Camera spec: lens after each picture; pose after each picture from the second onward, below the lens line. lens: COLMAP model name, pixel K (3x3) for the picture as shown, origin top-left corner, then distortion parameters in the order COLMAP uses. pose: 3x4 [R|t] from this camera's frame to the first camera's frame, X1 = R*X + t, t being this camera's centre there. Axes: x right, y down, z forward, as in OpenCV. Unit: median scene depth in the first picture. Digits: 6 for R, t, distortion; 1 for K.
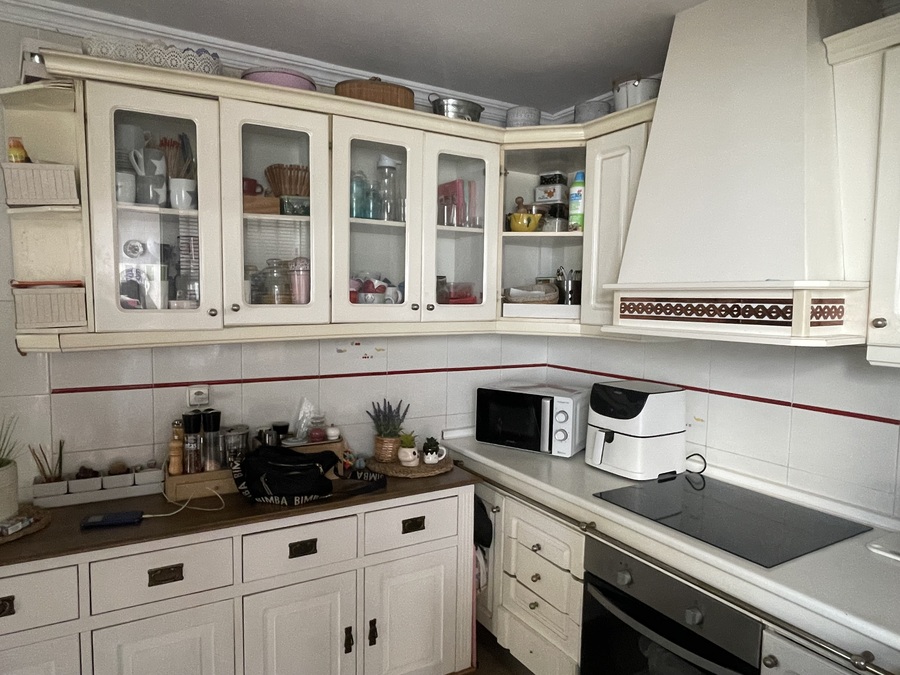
lens RADIAL K [[579.2, 0, 442.0], [0, 579.2, 342.8], [0, 0, 1]] dist [0.000738, -0.003488]
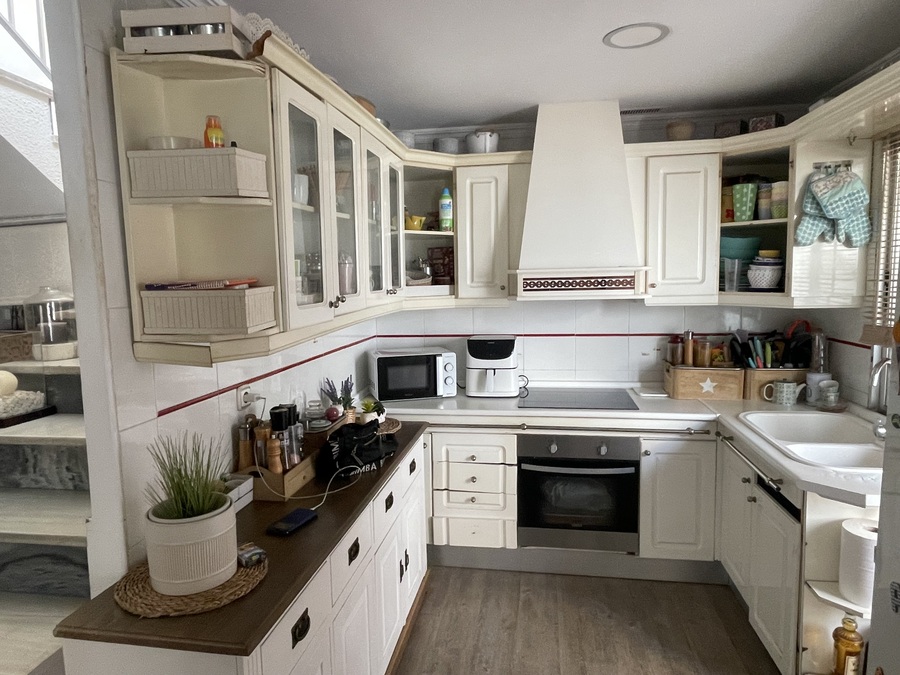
lens RADIAL K [[579.2, 0, 441.5], [0, 579.2, 337.9], [0, 0, 1]] dist [0.000738, -0.003488]
pose [[0.641439, -0.110110, 0.759231, -1.024349], [0.091712, 0.993555, 0.066611, -0.041757], [-0.761673, 0.026903, 0.647403, 0.154318]]
